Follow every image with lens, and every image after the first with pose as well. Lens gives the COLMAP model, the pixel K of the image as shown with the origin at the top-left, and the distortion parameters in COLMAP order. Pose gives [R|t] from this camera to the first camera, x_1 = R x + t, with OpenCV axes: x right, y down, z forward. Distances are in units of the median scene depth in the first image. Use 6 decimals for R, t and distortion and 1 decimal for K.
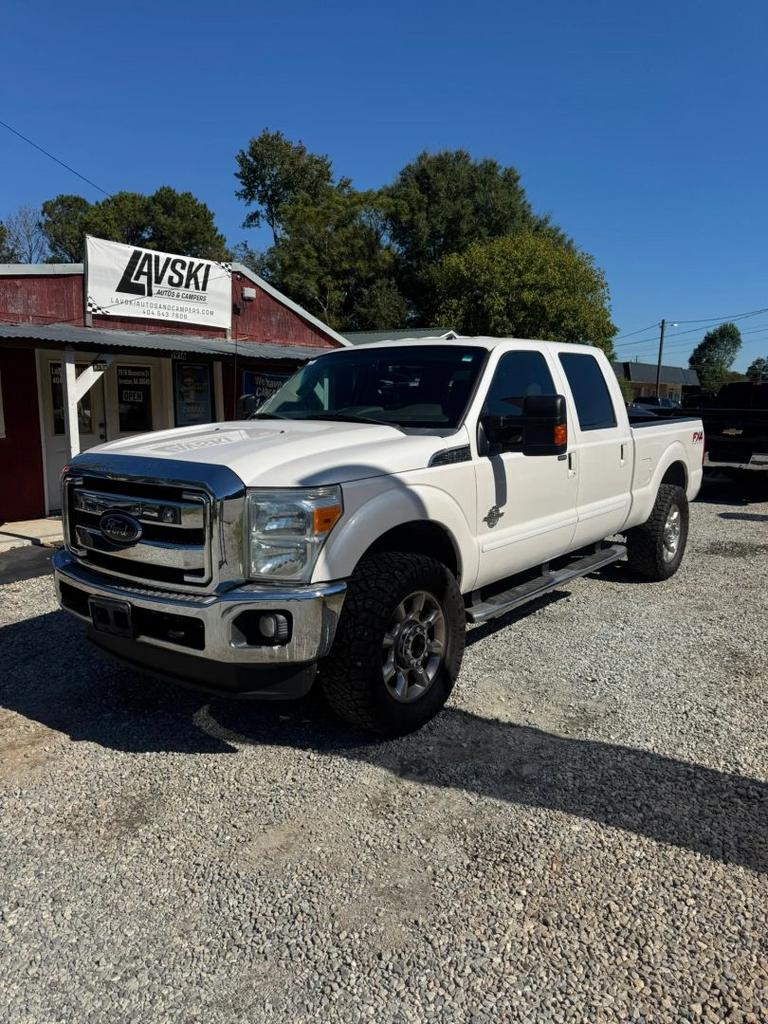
lens RADIAL K [[724.8, 0, 381.1], [0, 724.8, 512.5], [0, 0, 1]] dist [0.033204, -0.040944]
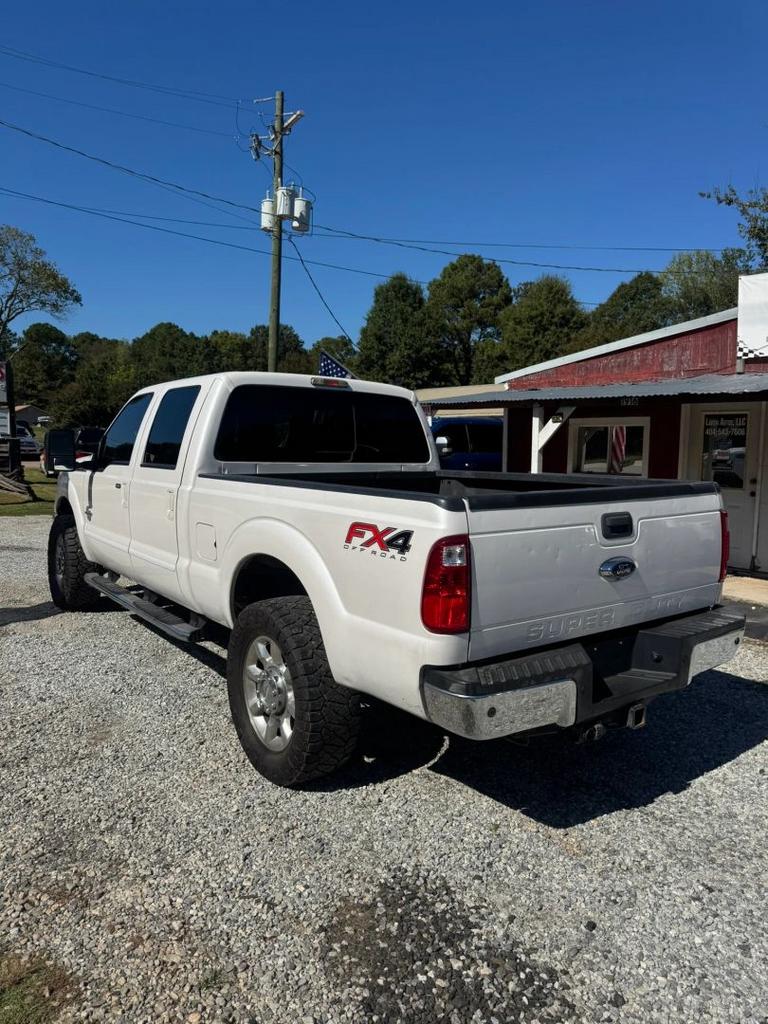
lens RADIAL K [[726.5, 0, 384.9], [0, 726.5, 515.8], [0, 0, 1]] dist [0.025803, -0.033656]
pose [[-0.261677, 0.090272, -0.960925, 0.544361], [-0.175501, 0.974568, 0.139346, -0.114487], [0.949065, 0.205107, -0.239179, 0.735526]]
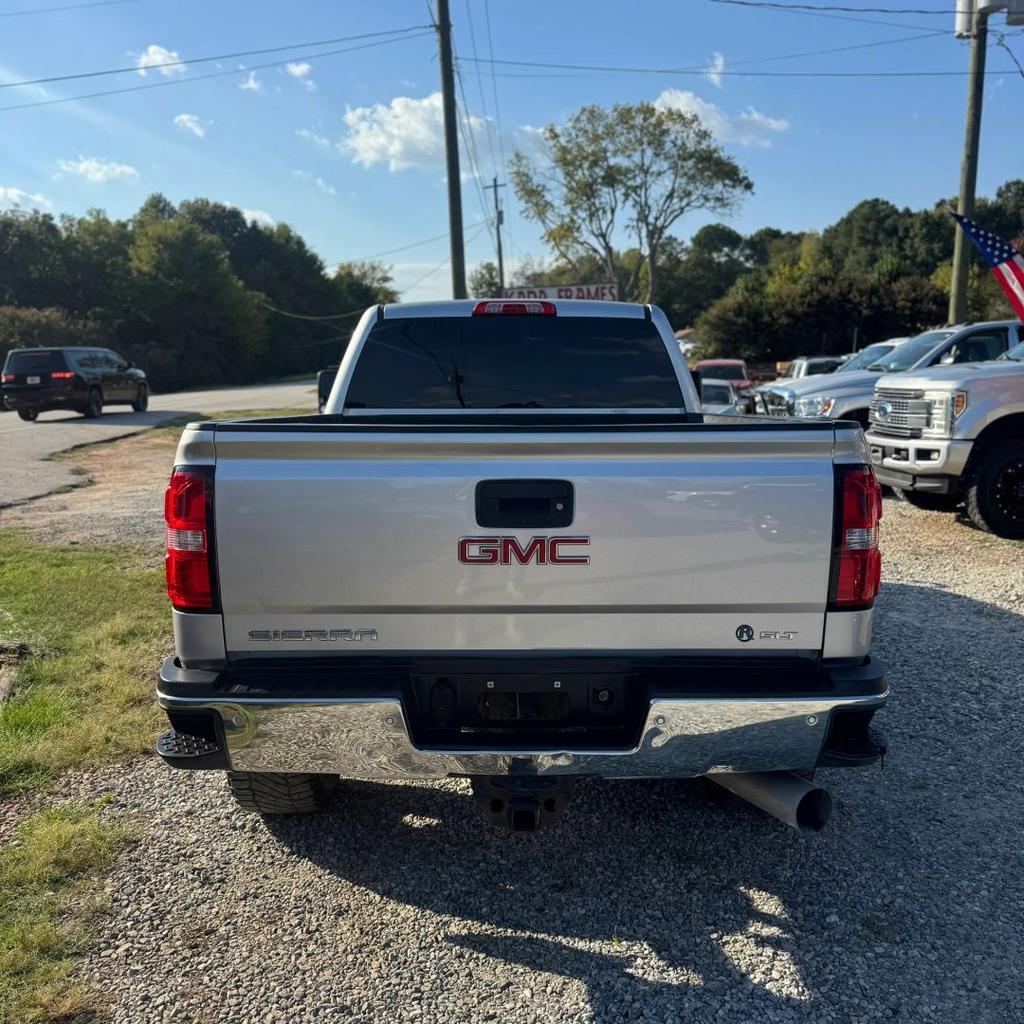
lens RADIAL K [[968.4, 0, 511.4], [0, 968.4, 521.1], [0, 0, 1]] dist [0.032424, -0.062947]
pose [[-0.788038, 0.118009, -0.604211, 0.437497], [-0.067110, 0.959140, 0.274858, -0.130634], [0.611958, 0.257147, -0.747919, 0.824618]]
